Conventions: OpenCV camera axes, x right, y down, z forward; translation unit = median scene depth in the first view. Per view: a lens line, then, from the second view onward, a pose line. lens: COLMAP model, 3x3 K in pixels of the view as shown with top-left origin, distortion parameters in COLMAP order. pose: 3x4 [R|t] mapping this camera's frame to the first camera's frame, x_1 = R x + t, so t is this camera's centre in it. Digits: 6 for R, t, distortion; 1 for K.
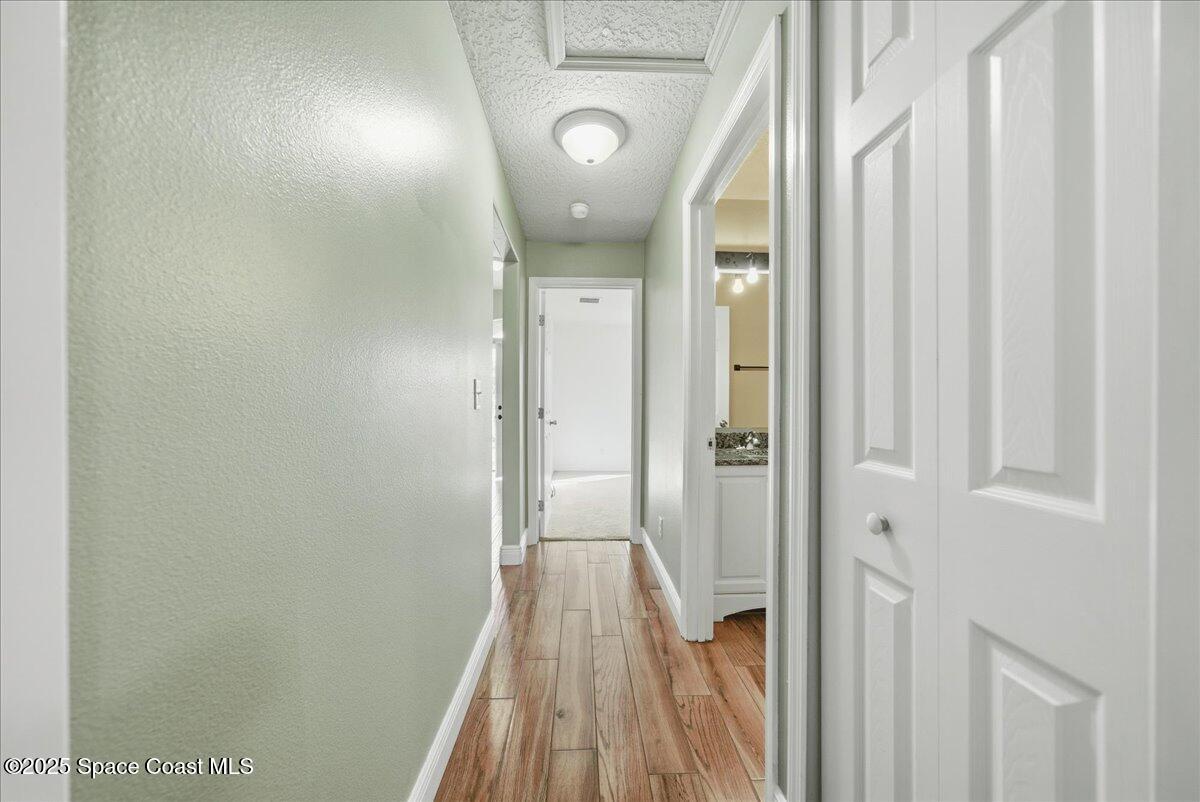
lens RADIAL K [[437.4, 0, 600.0], [0, 437.4, 401.0], [0, 0, 1]] dist [-0.000549, 0.000028]
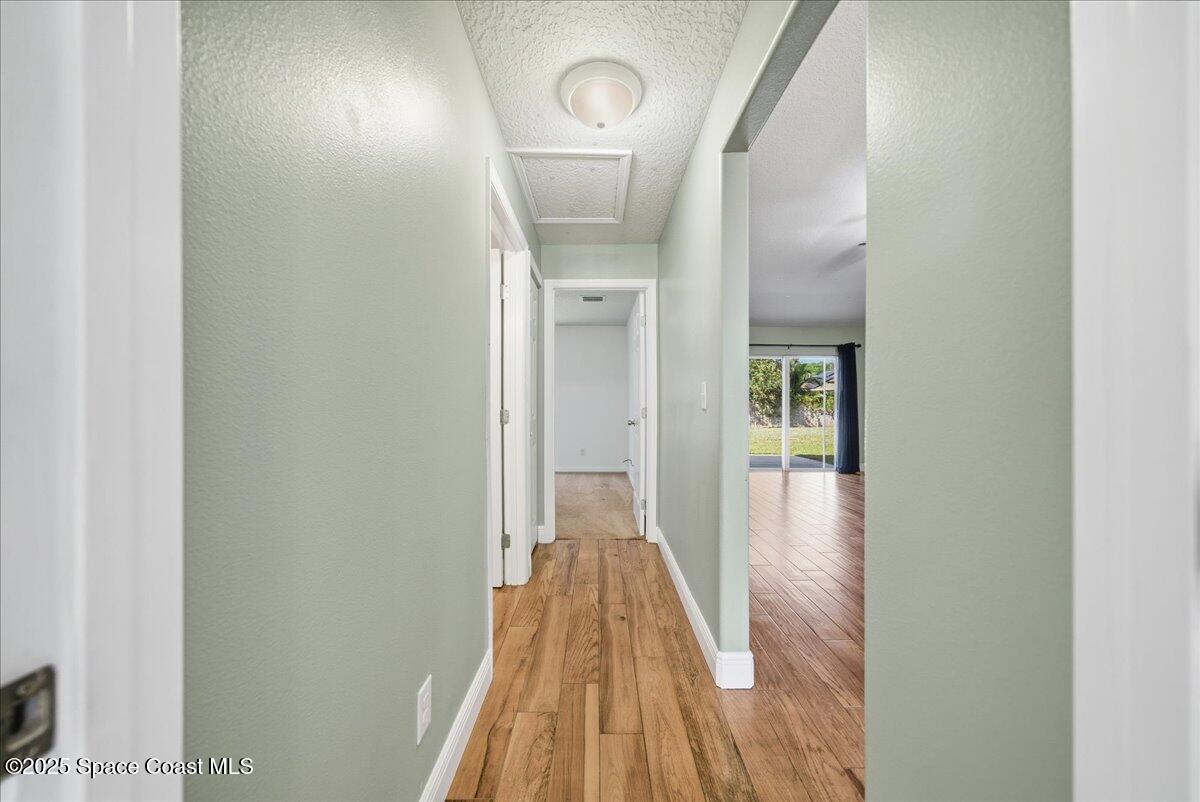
lens RADIAL K [[437.4, 0, 600.0], [0, 437.4, 401.0], [0, 0, 1]] dist [-0.000549, 0.000028]
pose [[-0.999098, -0.002023, 0.042427, -0.054973], [-0.002170, 0.999992, -0.003419, 0.003306], [-0.042419, -0.003508, -0.999094, 1.816025]]
